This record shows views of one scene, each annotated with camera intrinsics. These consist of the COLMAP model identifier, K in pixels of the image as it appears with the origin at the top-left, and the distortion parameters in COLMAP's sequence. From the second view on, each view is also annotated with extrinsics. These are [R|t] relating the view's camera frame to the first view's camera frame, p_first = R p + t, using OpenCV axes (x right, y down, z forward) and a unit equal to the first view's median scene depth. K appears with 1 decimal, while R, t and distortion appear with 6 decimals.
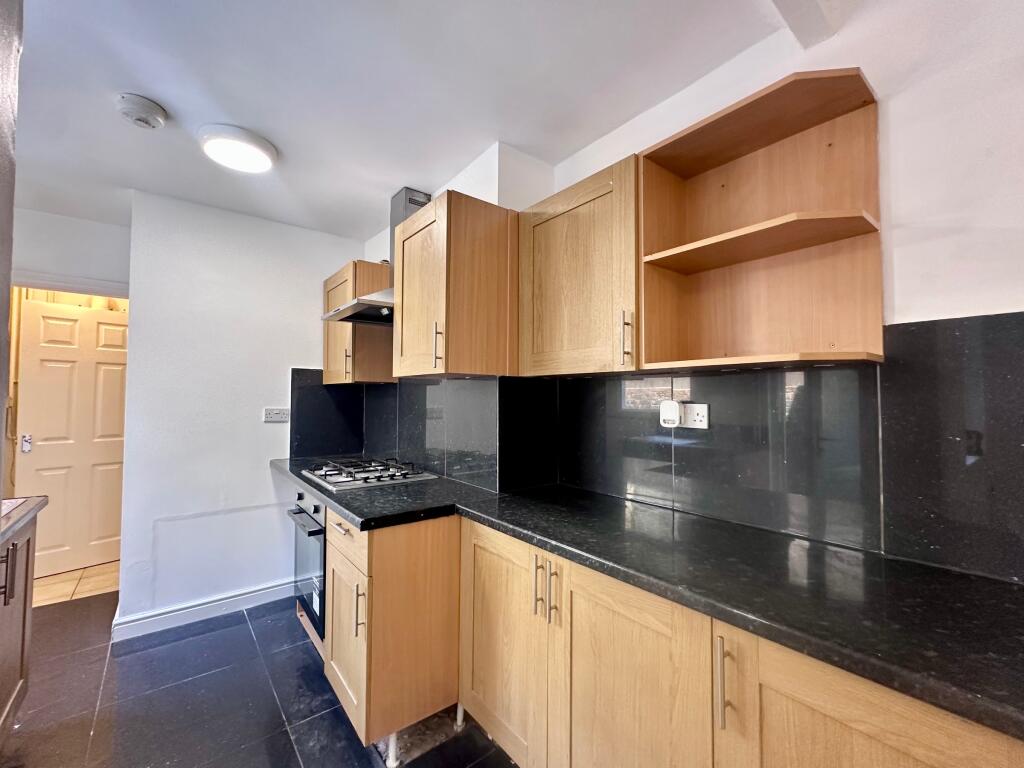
lens RADIAL K [[436.9, 0, 512.0], [0, 436.9, 384.0], [0, 0, 1]] dist [0.000946, 0.000110]
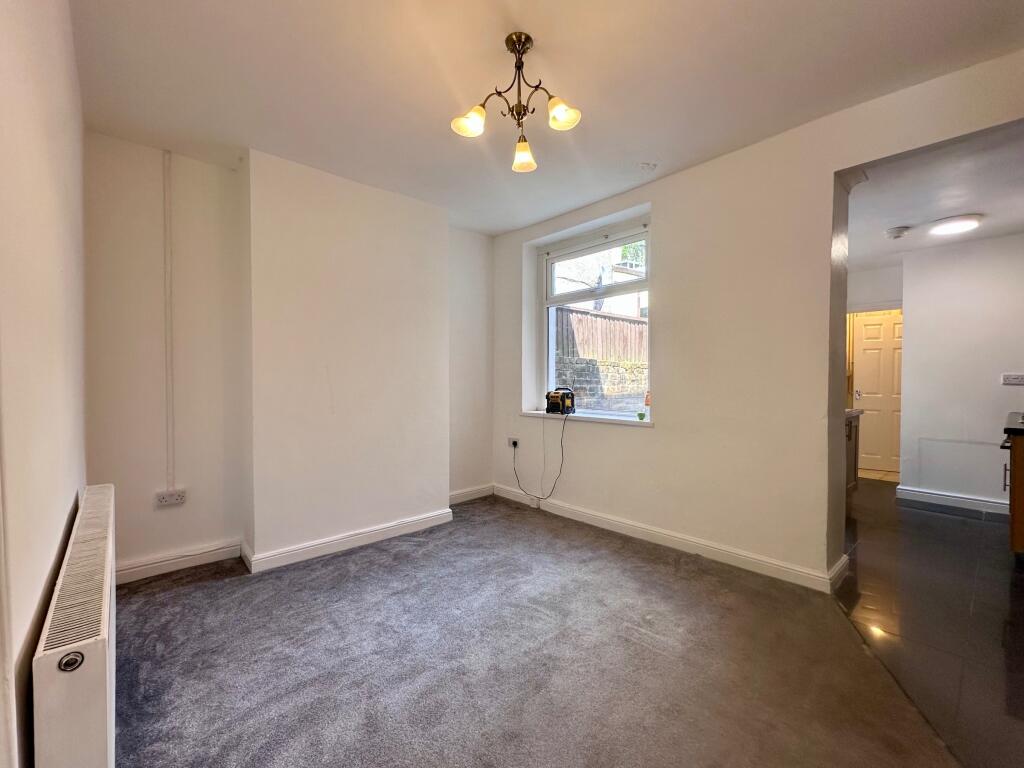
lens RADIAL K [[436.9, 0, 512.0], [0, 436.9, 384.0], [0, 0, 1]] dist [0.000946, 0.000110]
pose [[0.053967, 0.013848, -0.998447, 1.323622], [0.033819, 0.999305, 0.015688, 0.022524], [0.997970, -0.034613, 0.053461, -1.121373]]
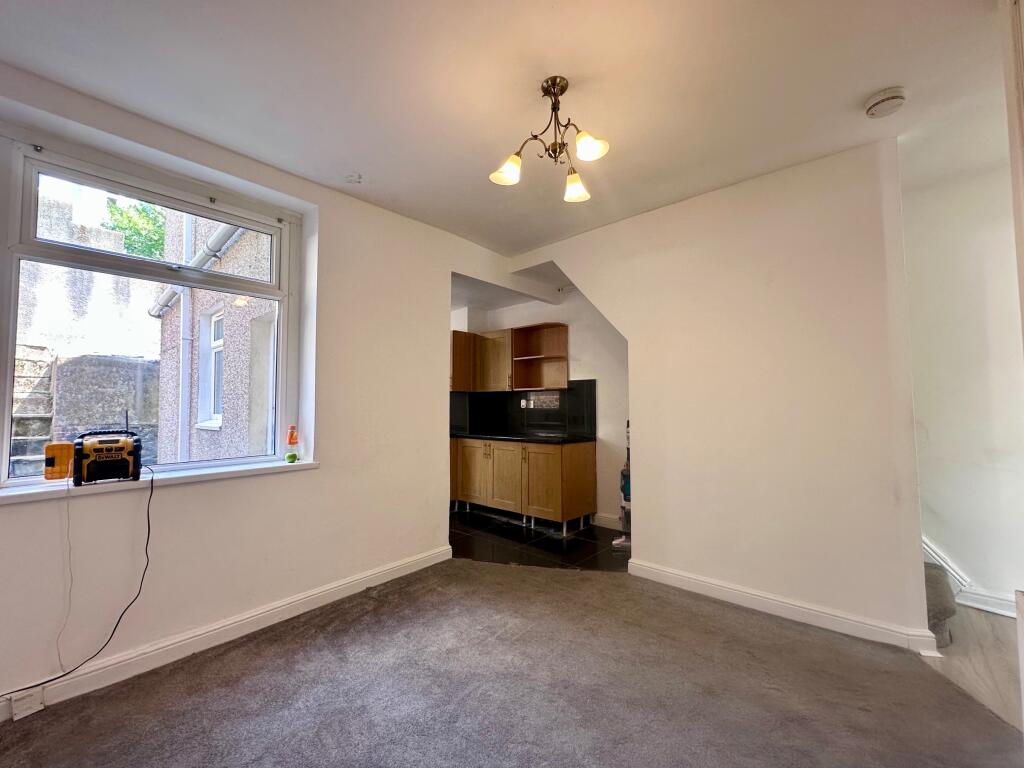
lens RADIAL K [[436.9, 0, 512.0], [0, 436.9, 384.0], [0, 0, 1]] dist [0.000946, 0.000110]
pose [[0.985405, 0.001480, 0.170217, -0.284247], [0.001323, 0.999865, -0.016350, -0.026053], [-0.170219, 0.016336, 0.985271, -2.246445]]
